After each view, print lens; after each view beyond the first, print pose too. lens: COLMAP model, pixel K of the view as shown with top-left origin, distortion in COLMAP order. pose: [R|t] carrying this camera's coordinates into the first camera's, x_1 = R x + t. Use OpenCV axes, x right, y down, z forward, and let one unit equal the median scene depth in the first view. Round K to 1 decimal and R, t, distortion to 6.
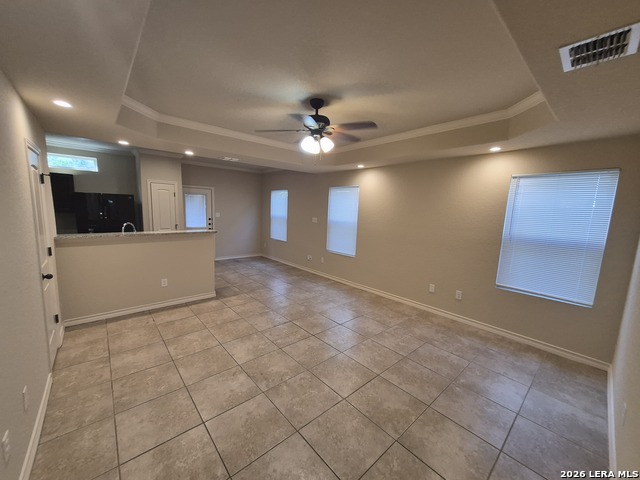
lens RADIAL K [[252.3, 0, 319.3], [0, 252.3, 243.4], [0, 0, 1]] dist [0.007223, -0.000626]
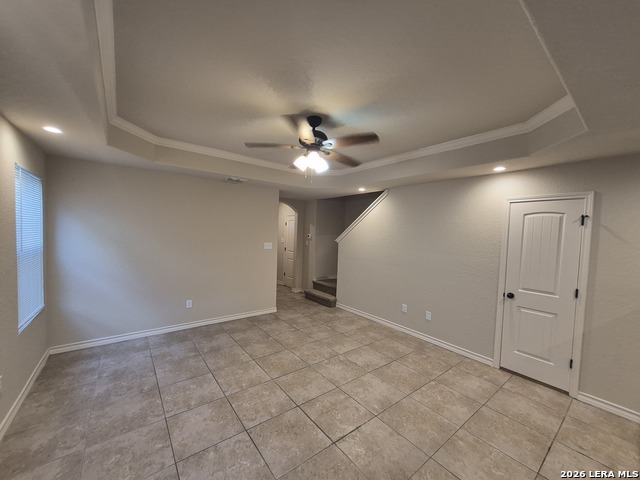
lens RADIAL K [[252.3, 0, 315.5], [0, 252.3, 241.1], [0, 0, 1]] dist [0.007223, -0.000626]
pose [[-0.995199, -0.068910, 0.069506, -0.085177], [-0.055696, 0.982673, 0.176783, -0.212633], [-0.080484, 0.172063, -0.981793, 1.510948]]
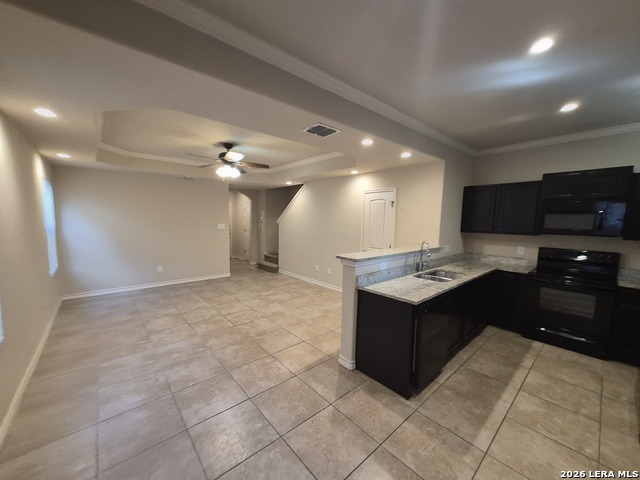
lens RADIAL K [[252.3, 0, 313.7], [0, 252.3, 238.7], [0, 0, 1]] dist [0.007223, -0.000626]
pose [[-0.998626, -0.048593, 0.019622, -0.444884], [-0.043059, 0.974256, 0.221295, -0.276384], [-0.029871, 0.220146, -0.975009, 1.966462]]
